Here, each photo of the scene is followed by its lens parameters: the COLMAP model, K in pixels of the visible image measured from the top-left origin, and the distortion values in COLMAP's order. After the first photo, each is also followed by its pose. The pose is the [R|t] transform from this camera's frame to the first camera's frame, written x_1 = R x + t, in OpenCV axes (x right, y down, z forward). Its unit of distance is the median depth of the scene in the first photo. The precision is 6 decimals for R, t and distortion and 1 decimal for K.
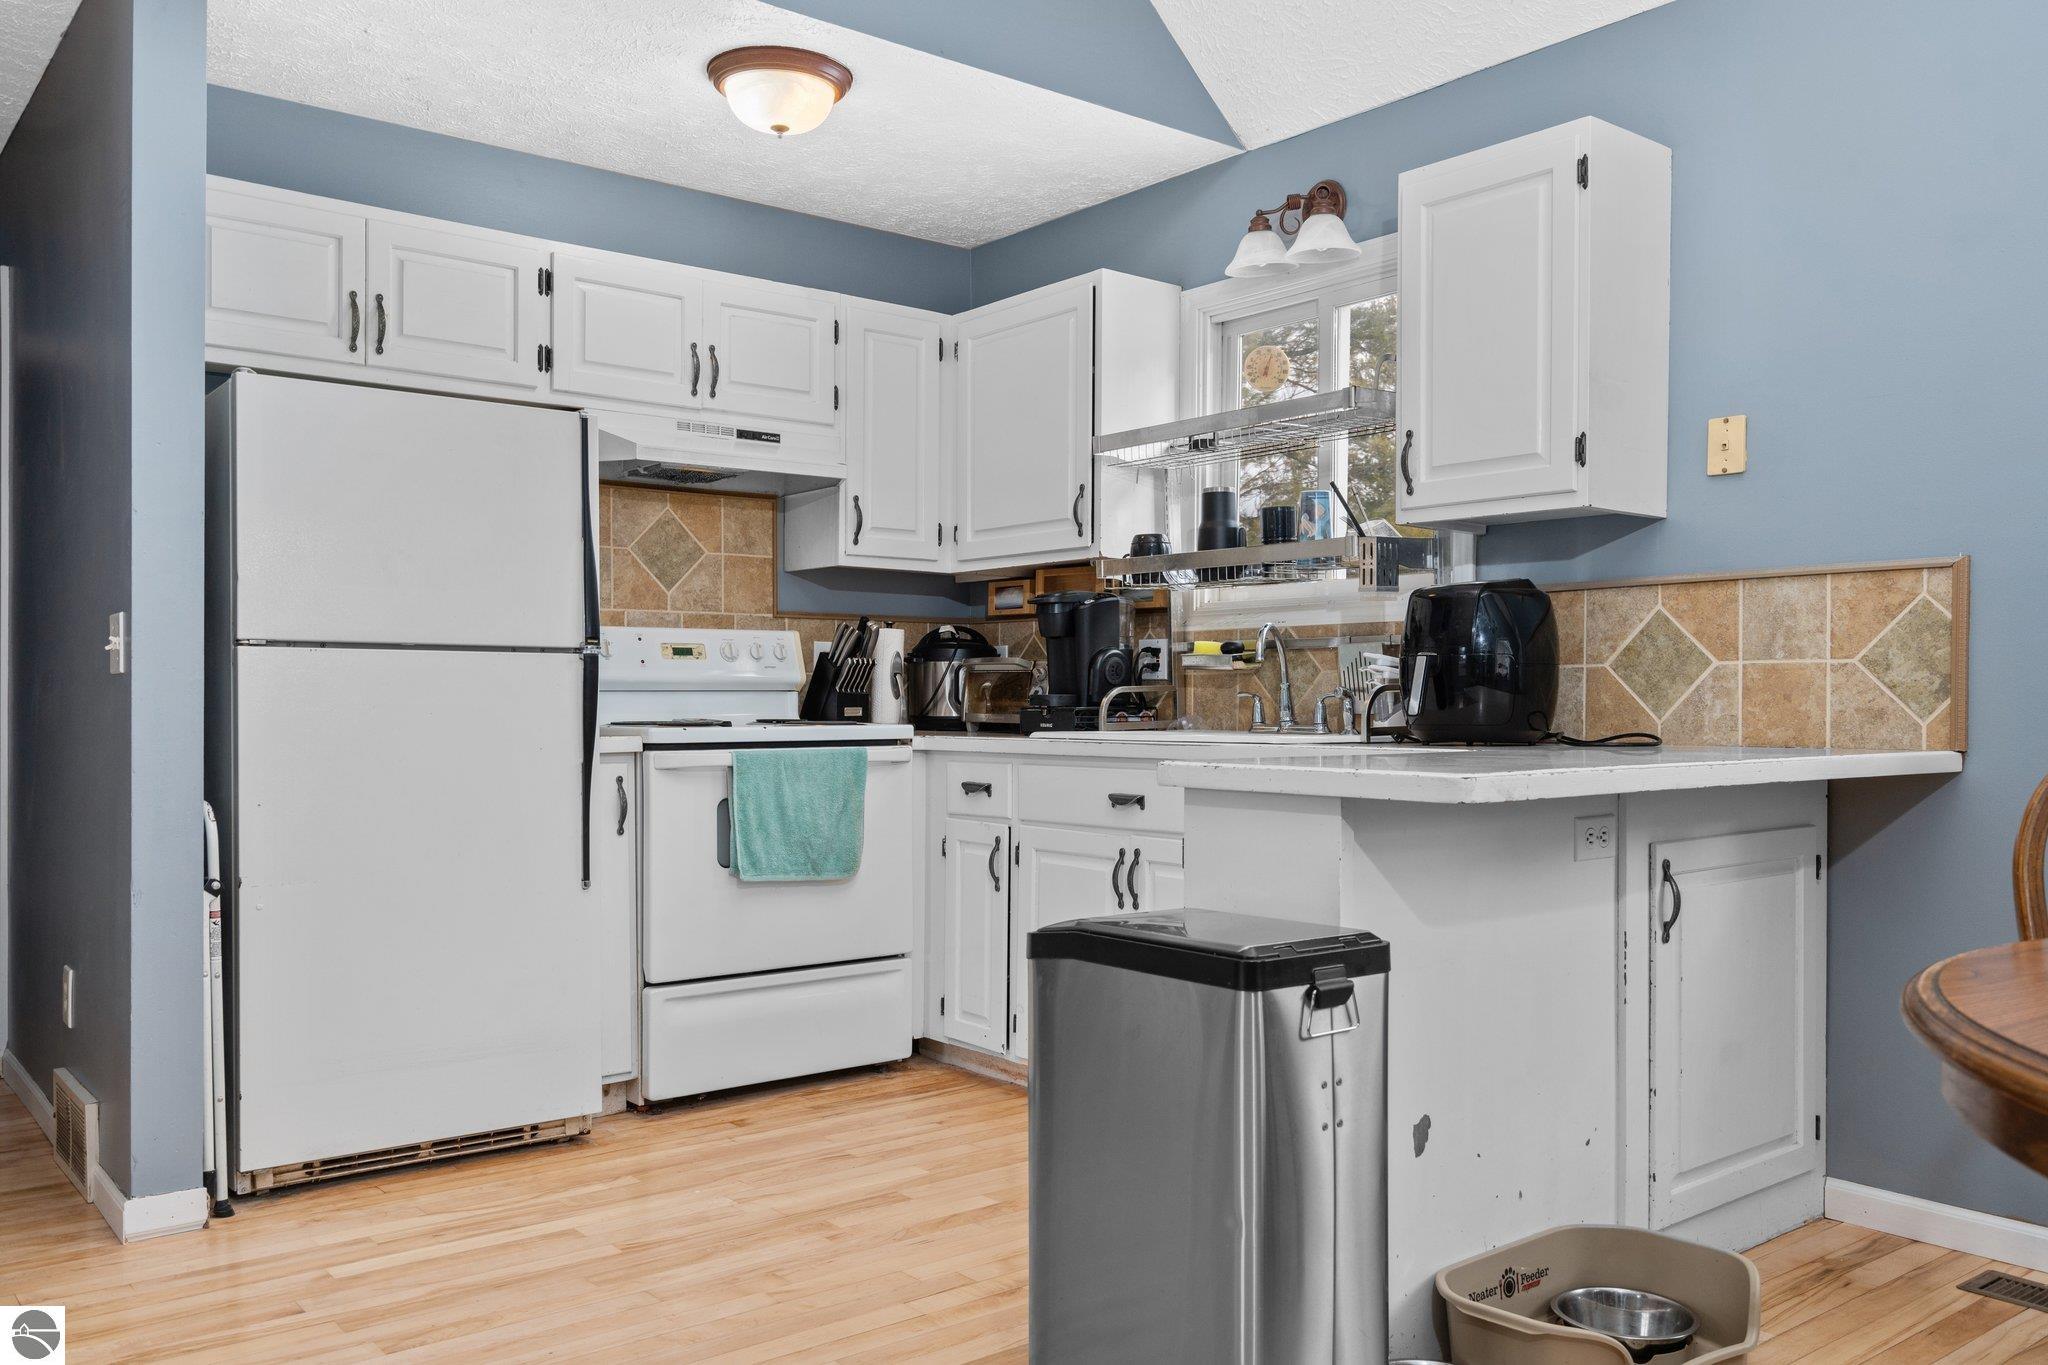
lens RADIAL K [[1609.4, 0, 1013.6], [0, 1609.4, 717.6], [0, 0, 1]] dist [0.000718, -0.000451]
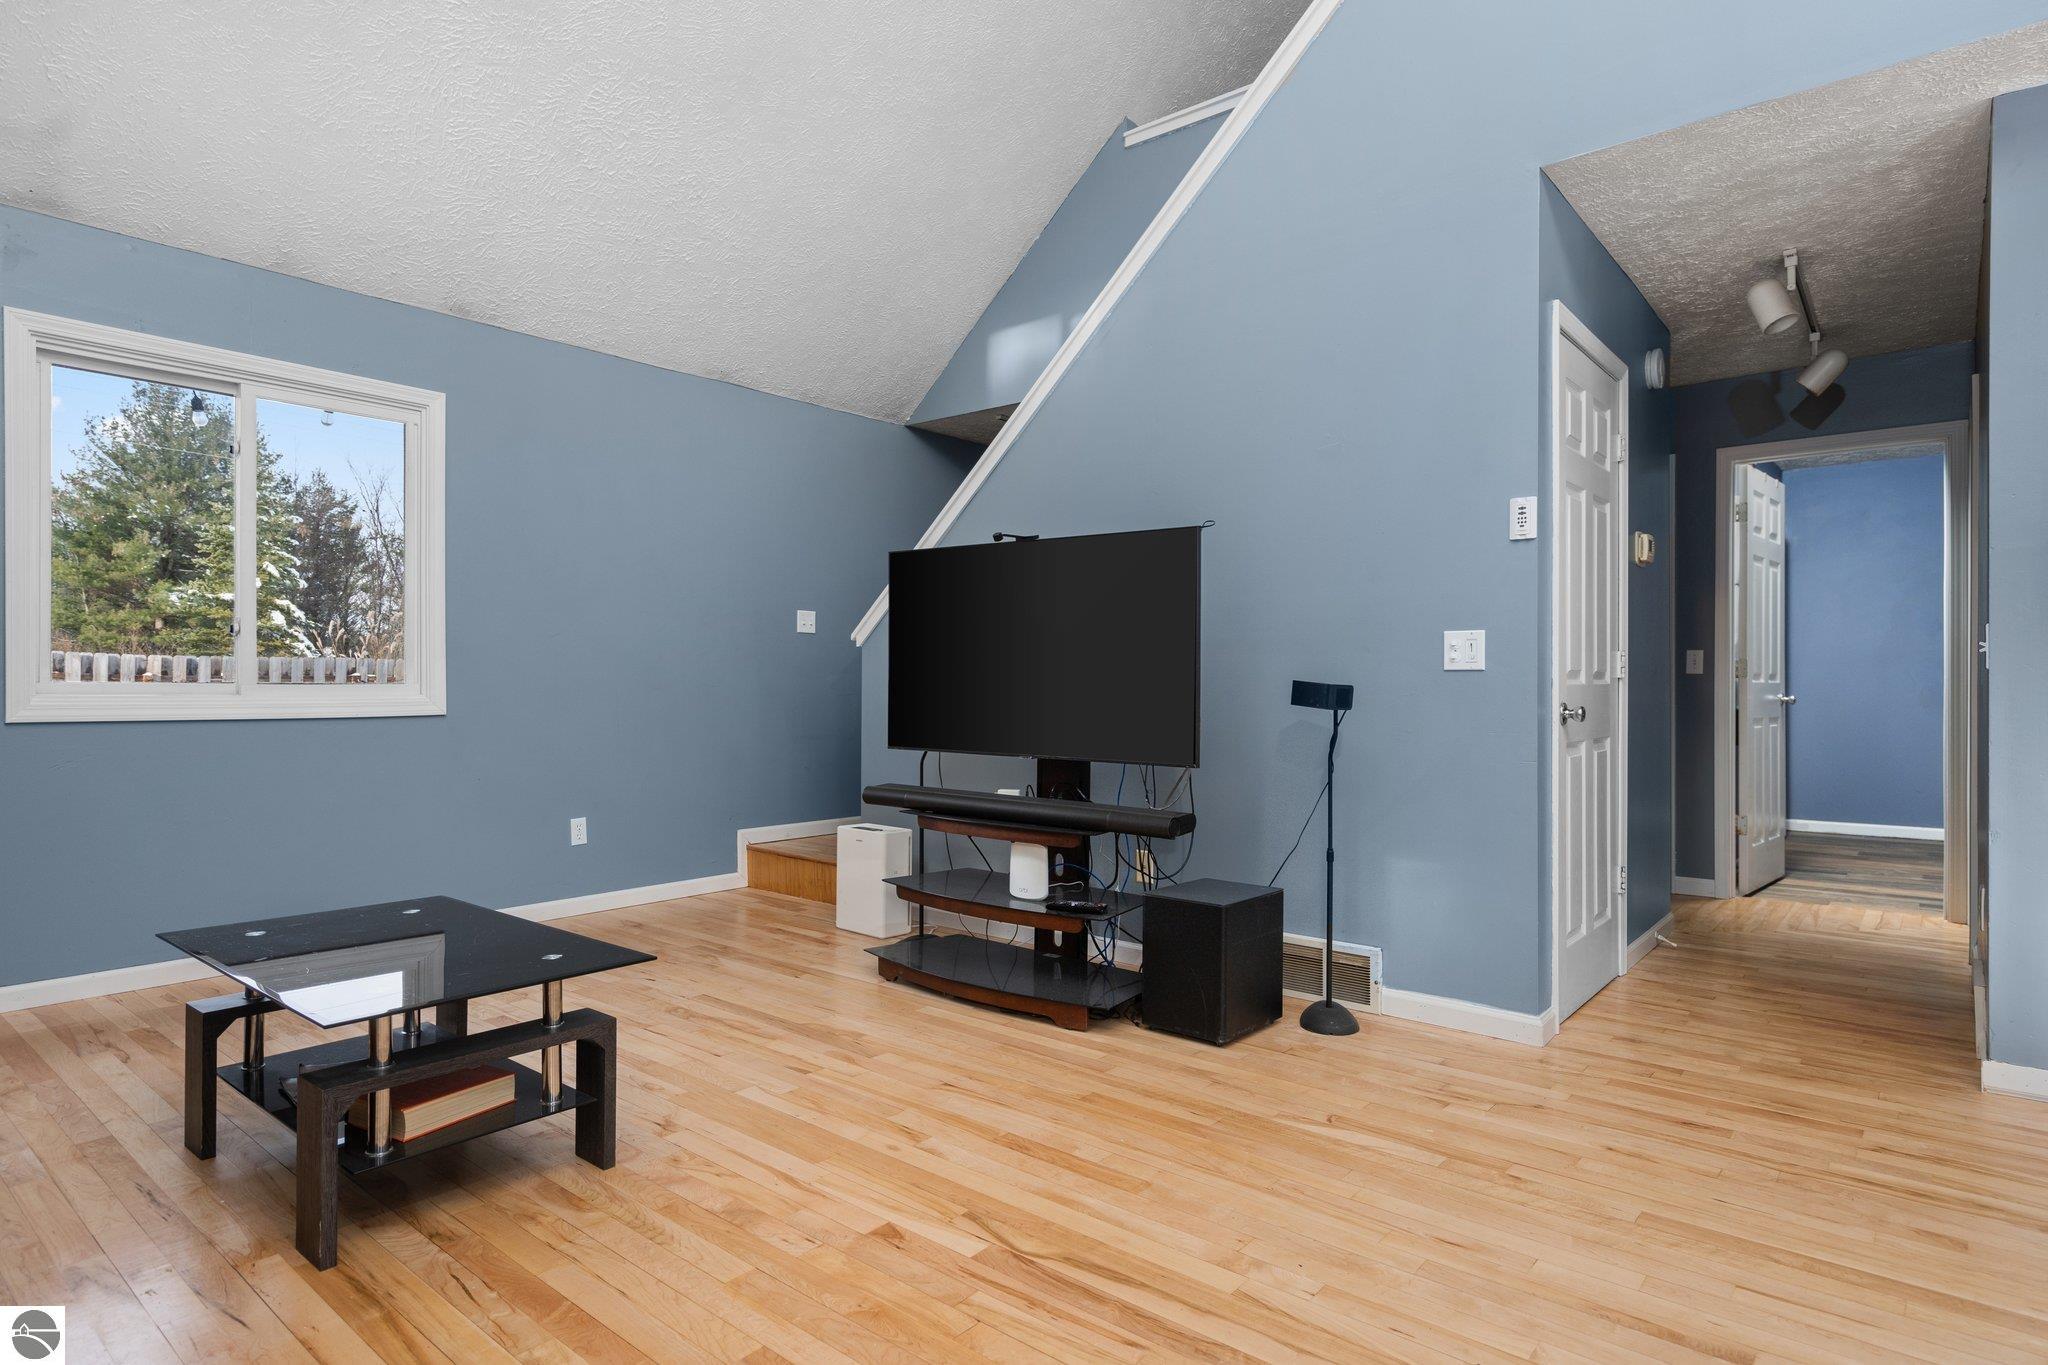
lens RADIAL K [[1108.0, 0, 1024.0], [0, 1108.0, 682.5], [0, 0, 1]] dist [0.006014, 0.000902]
pose [[0.198879, -0.010880, -0.979964, 0.154098], [-0.007648, 0.999891, -0.012654, 0.001154], [0.979994, 0.010011, 0.198774, 0.016189]]
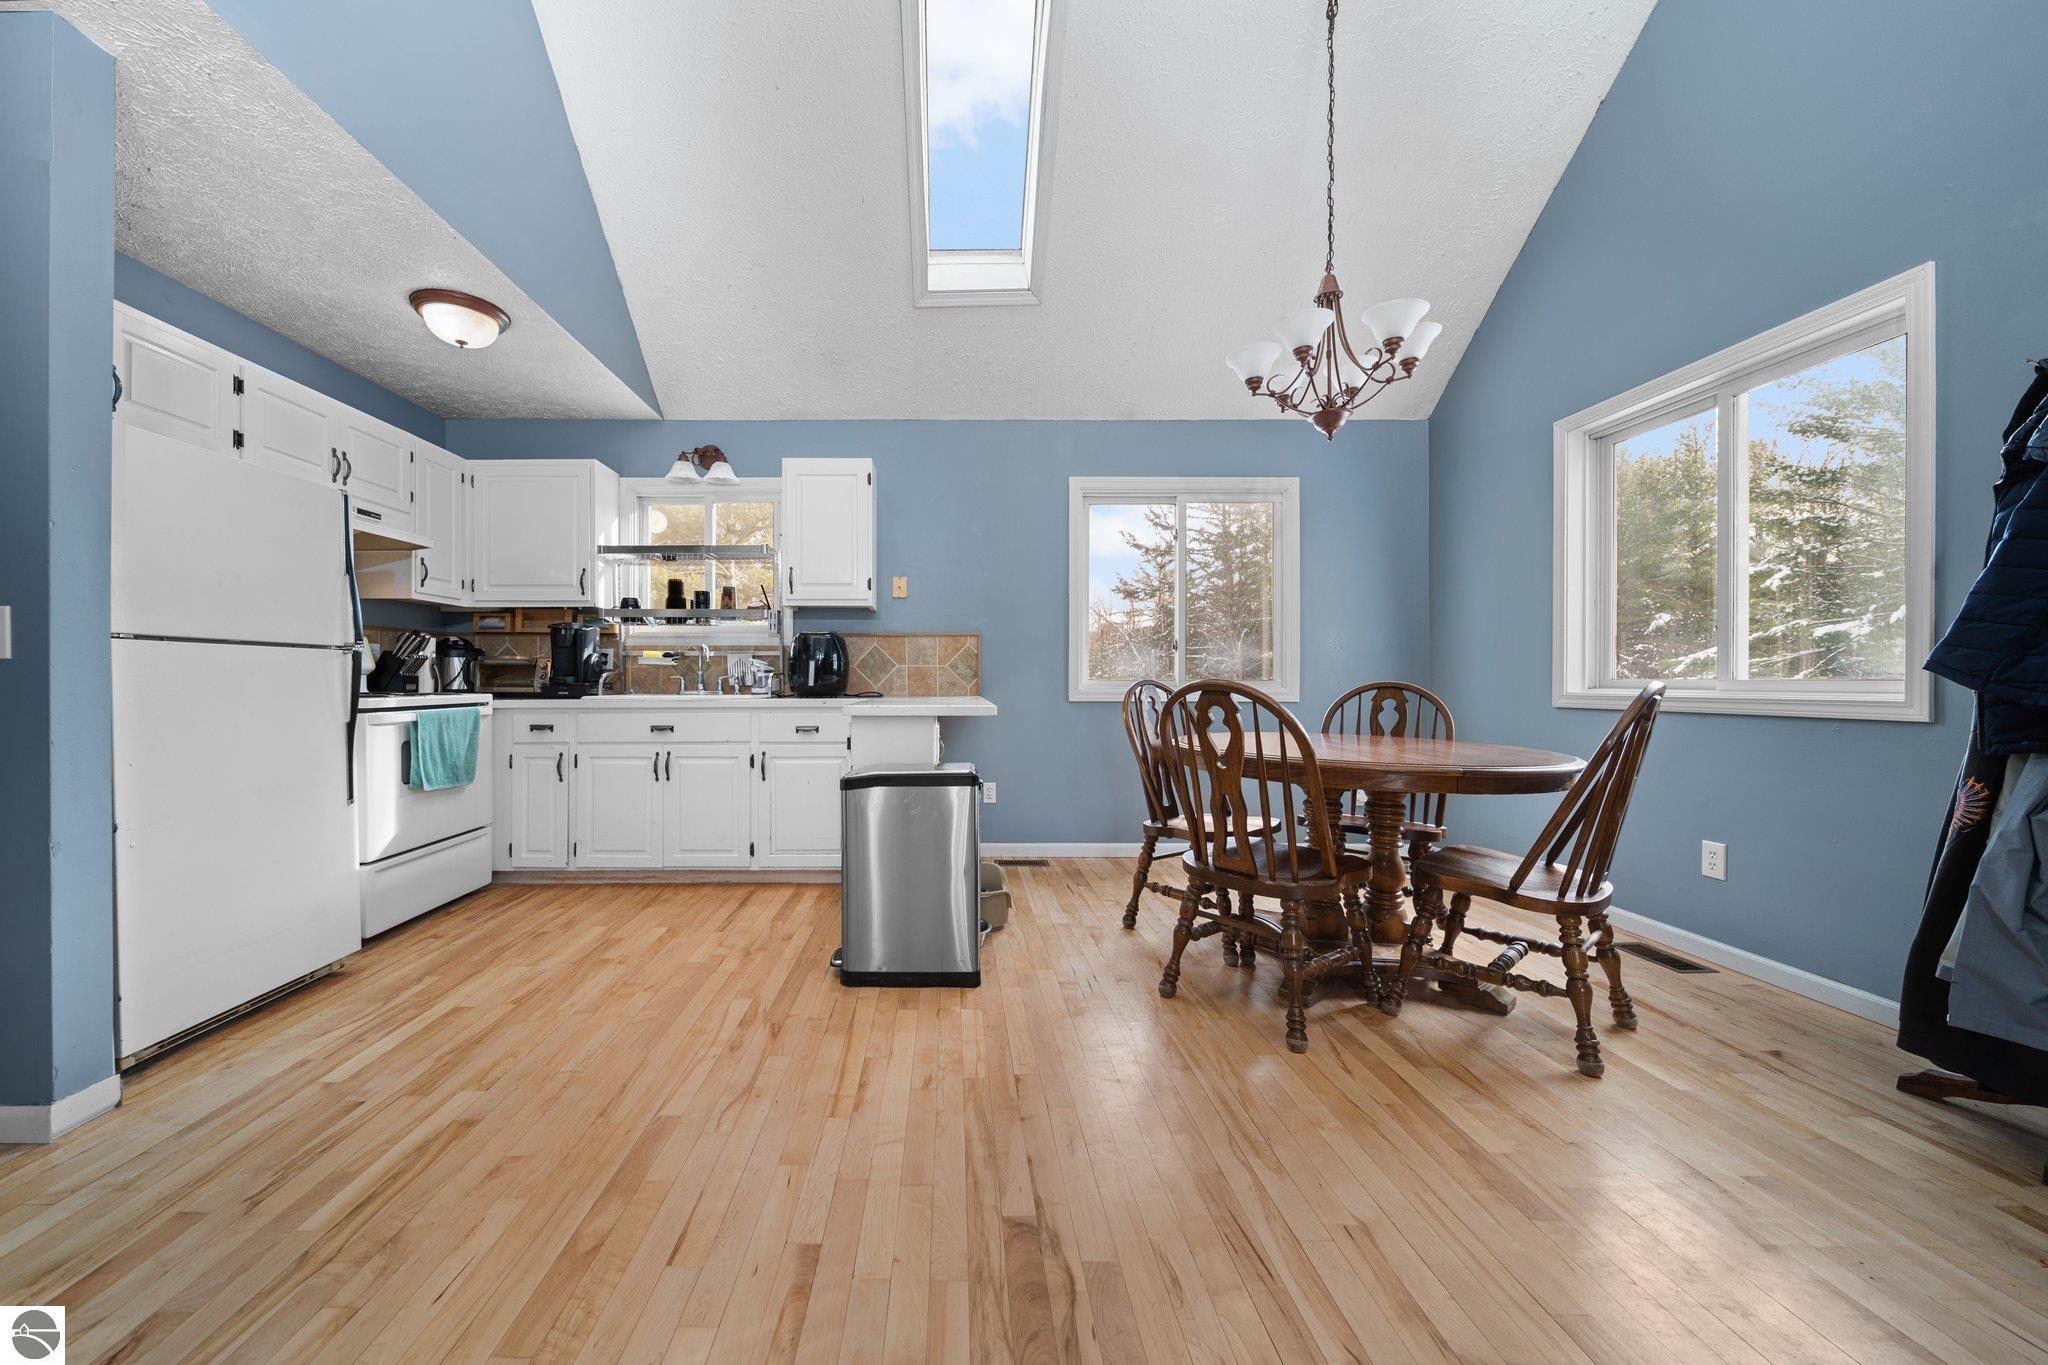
lens RADIAL K [[752.3, 0, 939.4], [0, 752.3, 683.4], [0, 0, 1]] dist [-0.000357, -0.000162]
pose [[0.632674, -0.006315, 0.774392, -0.421779], [0.009986, 0.999950, -0.000004, -0.002539], [-0.774354, 0.007736, 0.632706, 0.108101]]
